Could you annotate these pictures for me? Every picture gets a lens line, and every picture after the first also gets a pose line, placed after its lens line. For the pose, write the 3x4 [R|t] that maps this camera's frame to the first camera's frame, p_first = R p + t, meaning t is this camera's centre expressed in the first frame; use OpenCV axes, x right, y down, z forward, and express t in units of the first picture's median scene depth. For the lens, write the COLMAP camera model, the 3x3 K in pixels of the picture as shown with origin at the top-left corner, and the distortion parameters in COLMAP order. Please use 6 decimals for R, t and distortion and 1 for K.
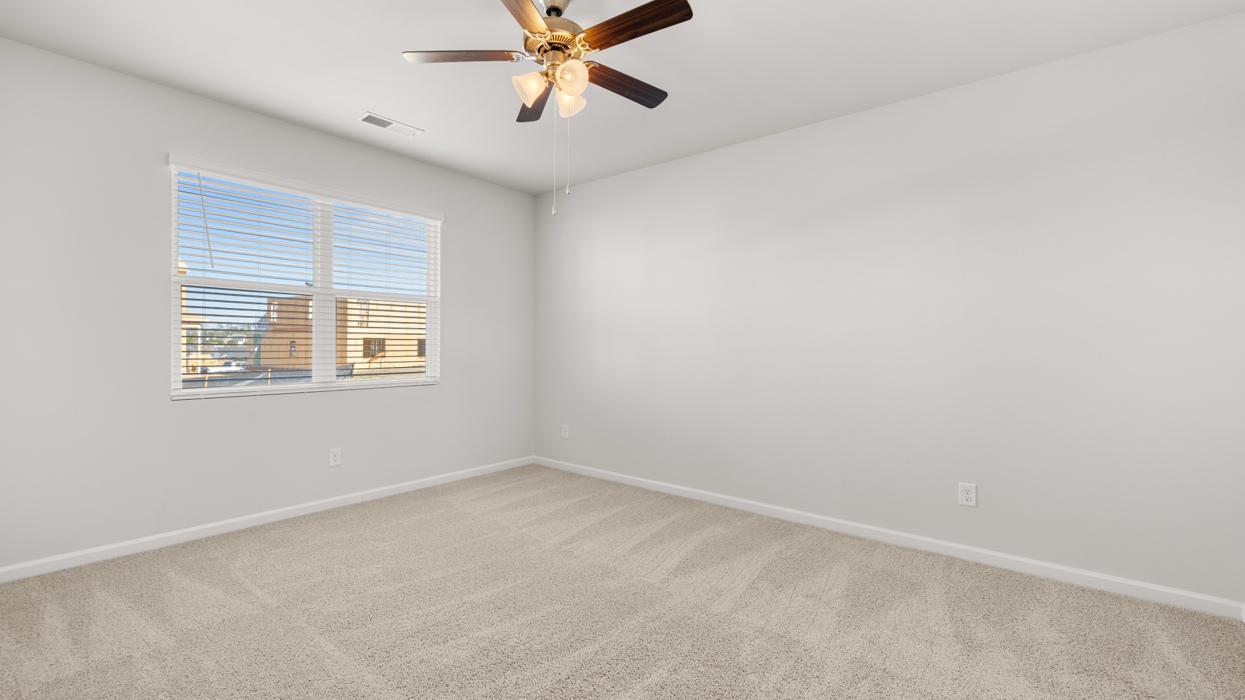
lens RADIAL K [[521.9, 0, 616.7], [0, 521.9, 355.5], [0, 0, 1]] dist [0.001413, -0.001678]
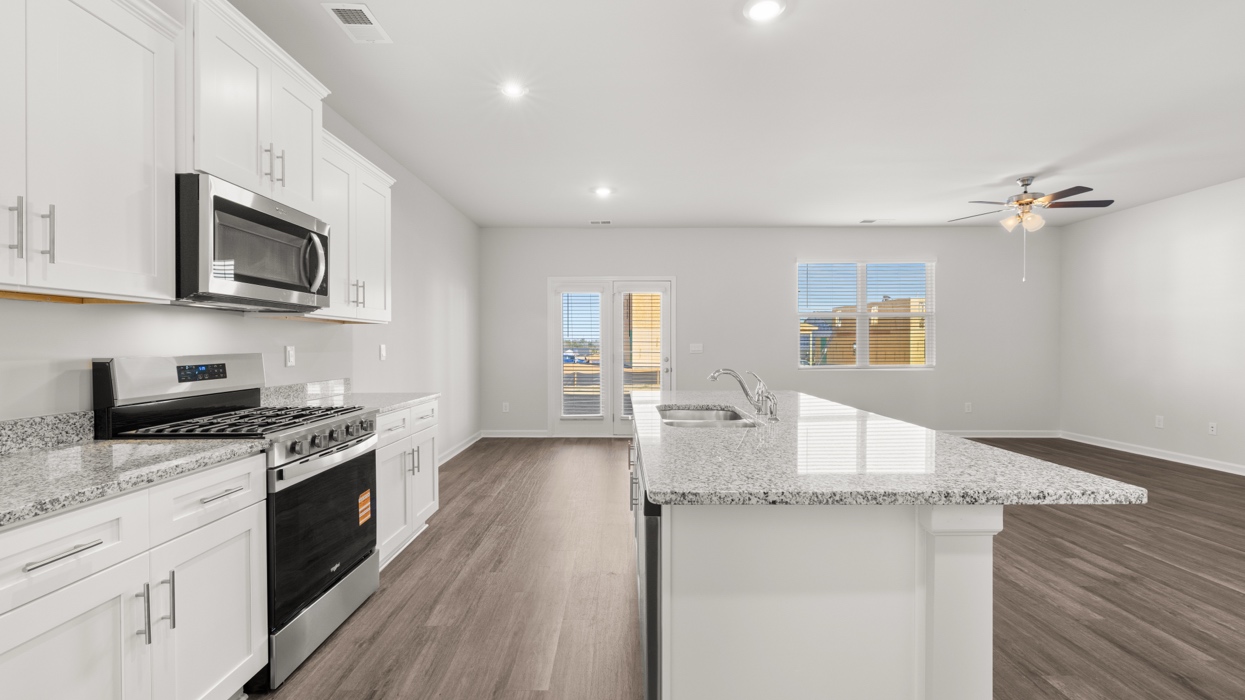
lens RADIAL K [[521.9, 0, 619.0], [0, 521.9, 348.2], [0, 0, 1]] dist [0.001413, -0.001678]
pose [[0.676283, -0.024208, -0.736244, 0.204697], [0.009943, 0.999669, -0.023736, 0.026476], [0.736575, 0.008732, 0.676300, -0.941254]]
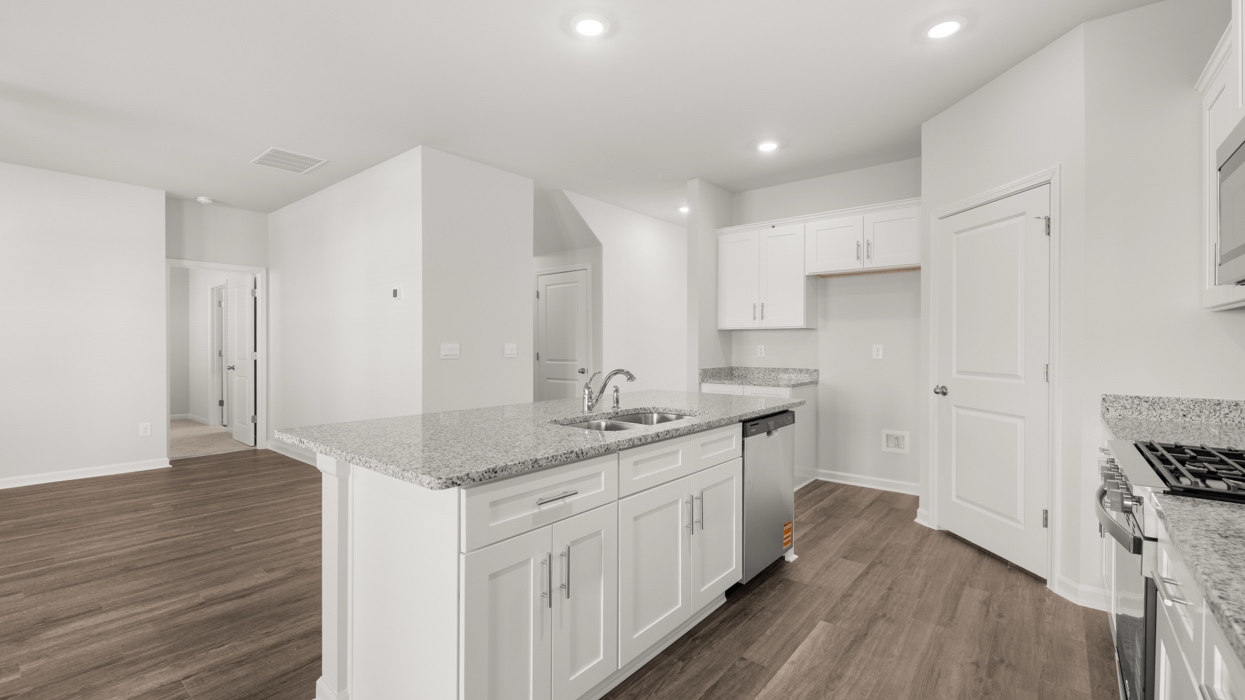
lens RADIAL K [[521.9, 0, 616.1], [0, 521.9, 347.3], [0, 0, 1]] dist [0.001413, -0.001678]
pose [[-0.054972, -0.032750, 0.997951, -0.944973], [0.012365, 0.999363, 0.033477, -0.015574], [-0.998411, 0.014180, -0.054532, -0.306306]]
